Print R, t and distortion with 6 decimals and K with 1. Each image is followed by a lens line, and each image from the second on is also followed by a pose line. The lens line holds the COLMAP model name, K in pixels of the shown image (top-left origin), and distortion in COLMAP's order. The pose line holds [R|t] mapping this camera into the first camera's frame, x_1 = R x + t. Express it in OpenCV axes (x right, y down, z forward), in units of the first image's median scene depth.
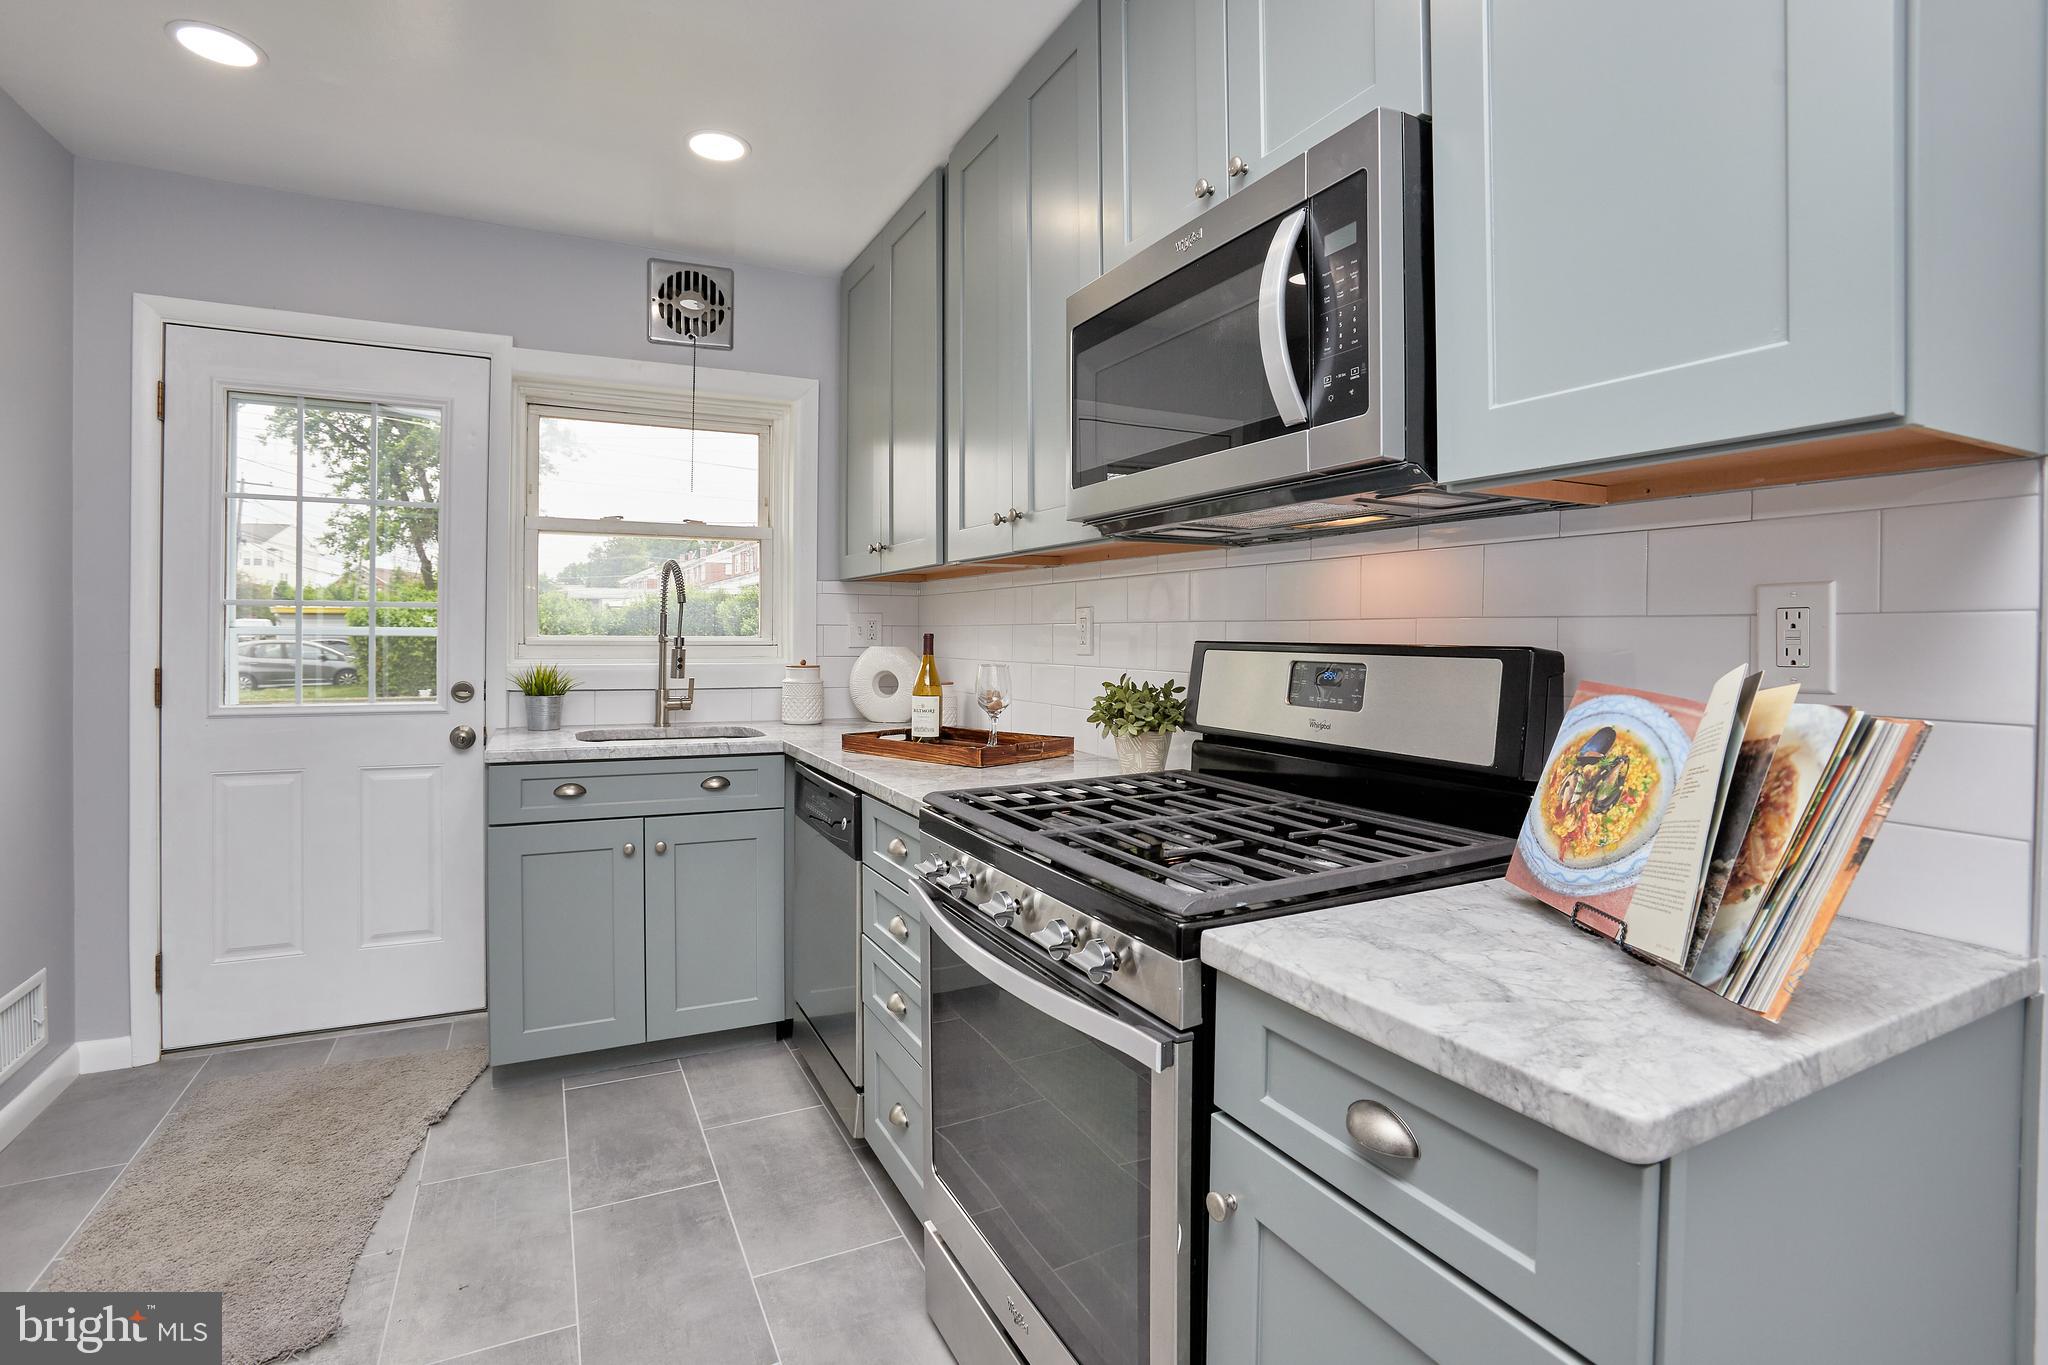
lens RADIAL K [[966.6, 0, 1008.1], [0, 966.6, 641.4], [0, 0, 1]] dist [-0.025998, 0.005588]
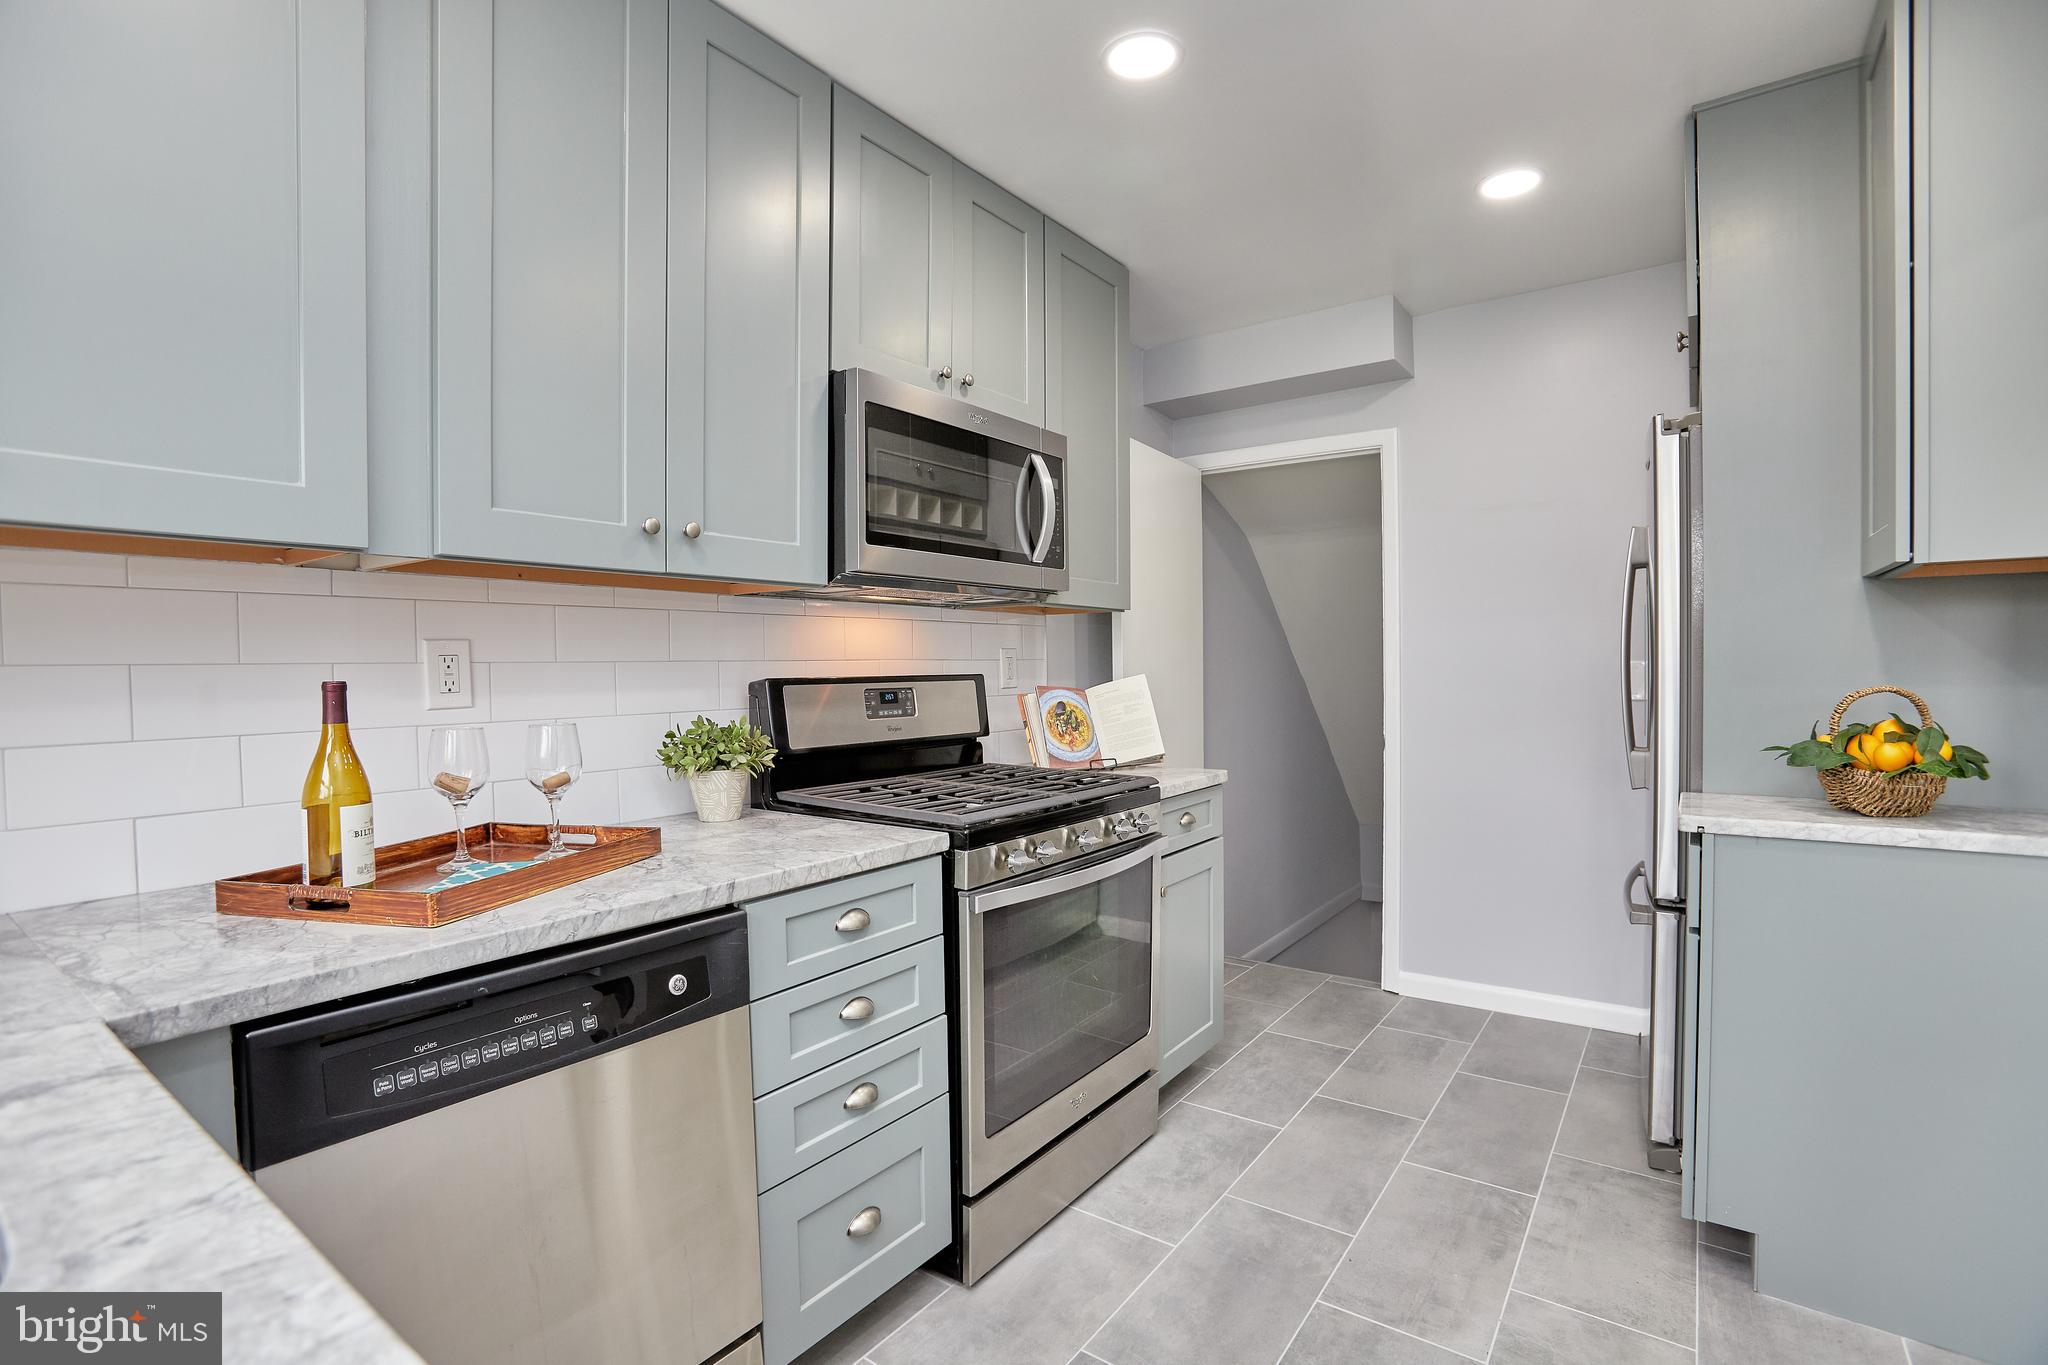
lens RADIAL K [[966.6, 0, 1024.4], [0, 966.6, 672.8], [0, 0, 1]] dist [-0.025998, 0.005588]
pose [[-0.450831, -0.015843, 0.892469, -1.185904], [0.013819, 0.999599, 0.024726, -0.040009], [-0.892503, 0.023480, -0.450431, 1.559761]]
